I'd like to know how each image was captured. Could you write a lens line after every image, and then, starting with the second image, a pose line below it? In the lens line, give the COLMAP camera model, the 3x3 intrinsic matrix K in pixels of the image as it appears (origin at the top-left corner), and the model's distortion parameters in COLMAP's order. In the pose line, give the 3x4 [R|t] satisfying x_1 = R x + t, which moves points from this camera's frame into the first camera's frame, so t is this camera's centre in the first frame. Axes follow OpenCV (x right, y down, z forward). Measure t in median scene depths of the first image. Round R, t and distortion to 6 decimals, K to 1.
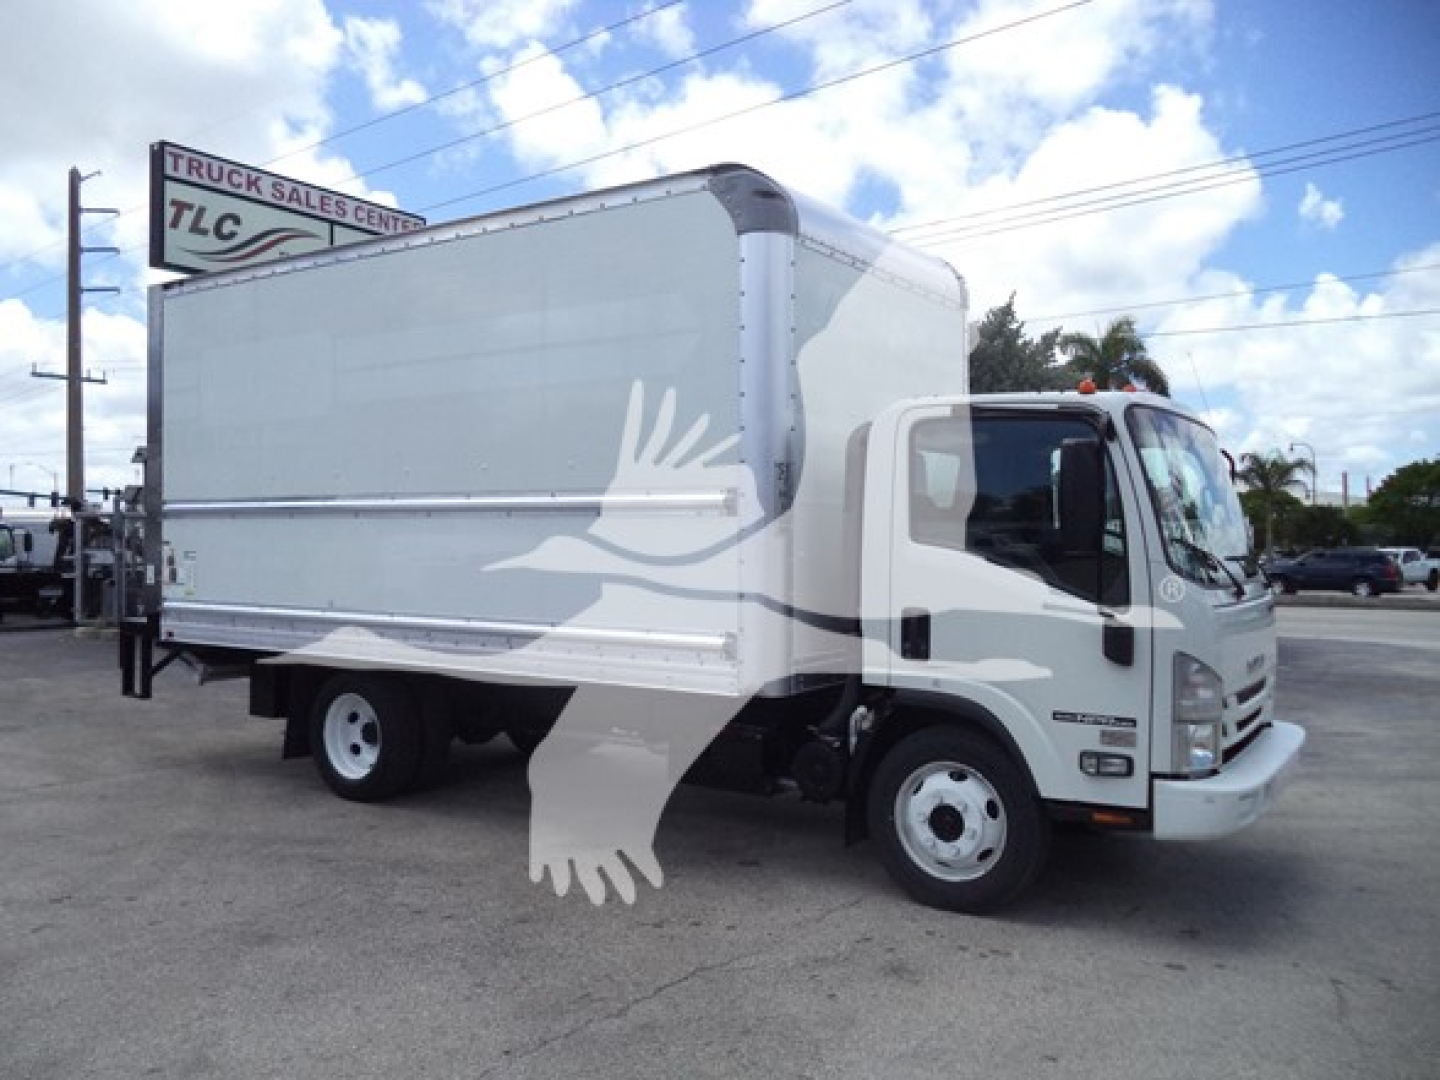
lens RADIAL K [[1168.8, 0, 720.0], [0, 1168.8, 540.0], [0, 0, 1]] dist [-0.034226, -0.008083]
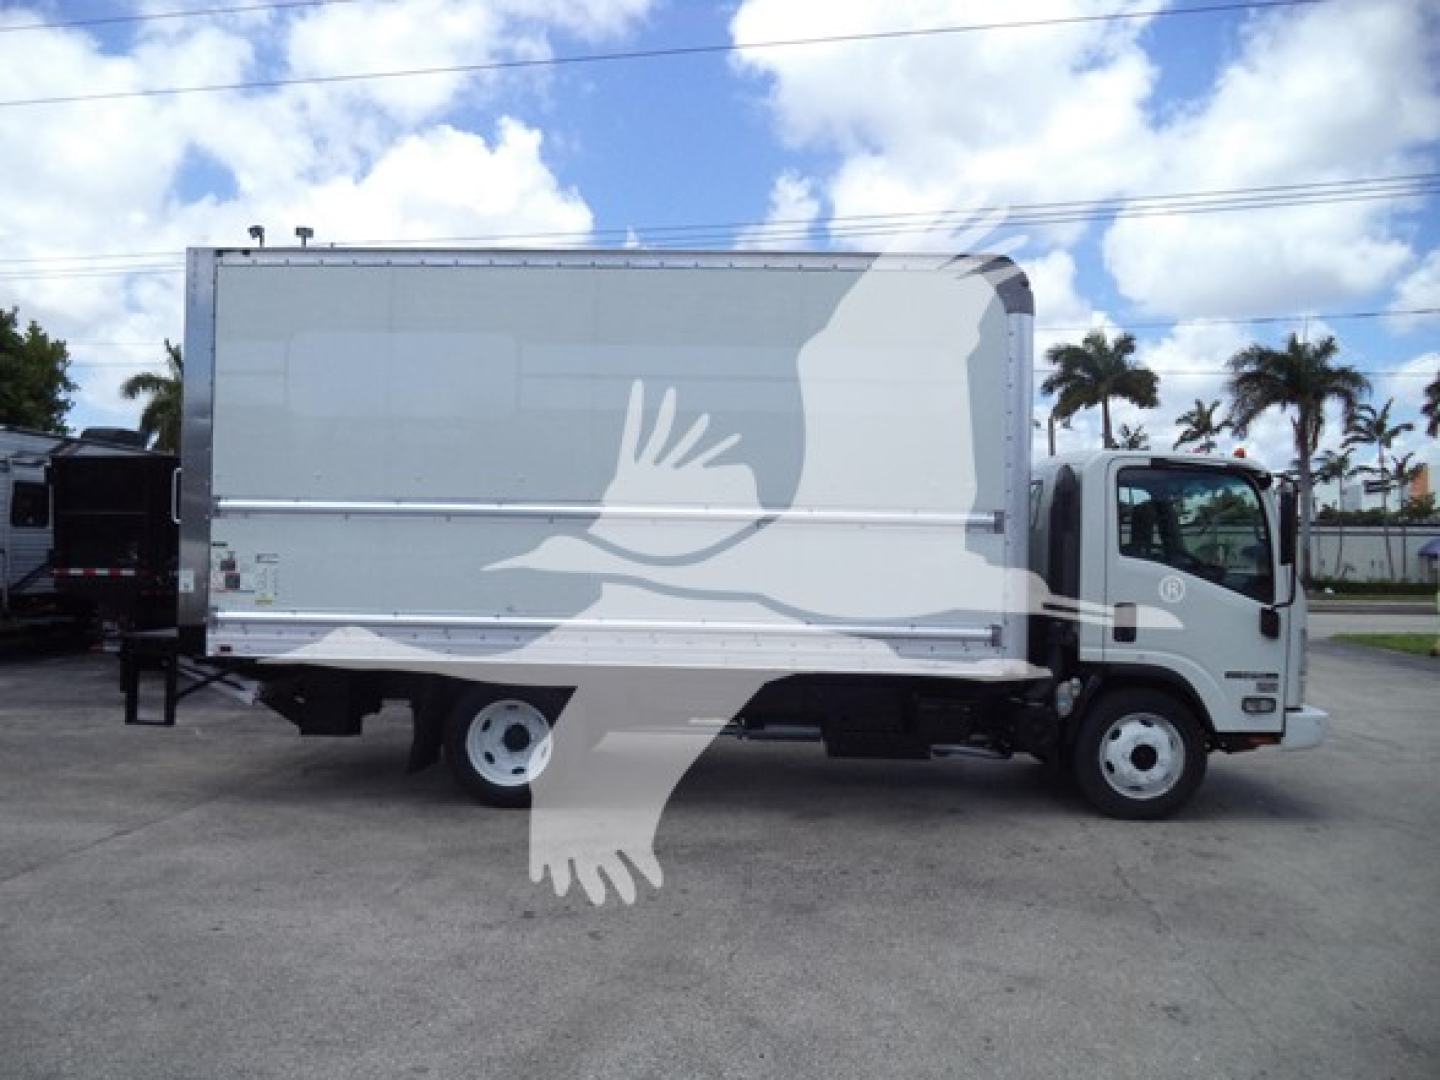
lens RADIAL K [[1142.4, 0, 720.0], [0, 1142.4, 540.0], [0, 0, 1]] dist [-0.038352, -0.003089]
pose [[0.849964, 0.014712, 0.526635, -0.670313], [-0.013865, 0.999888, -0.005555, -0.001566], [-0.526658, -0.002581, 0.850074, 0.081634]]
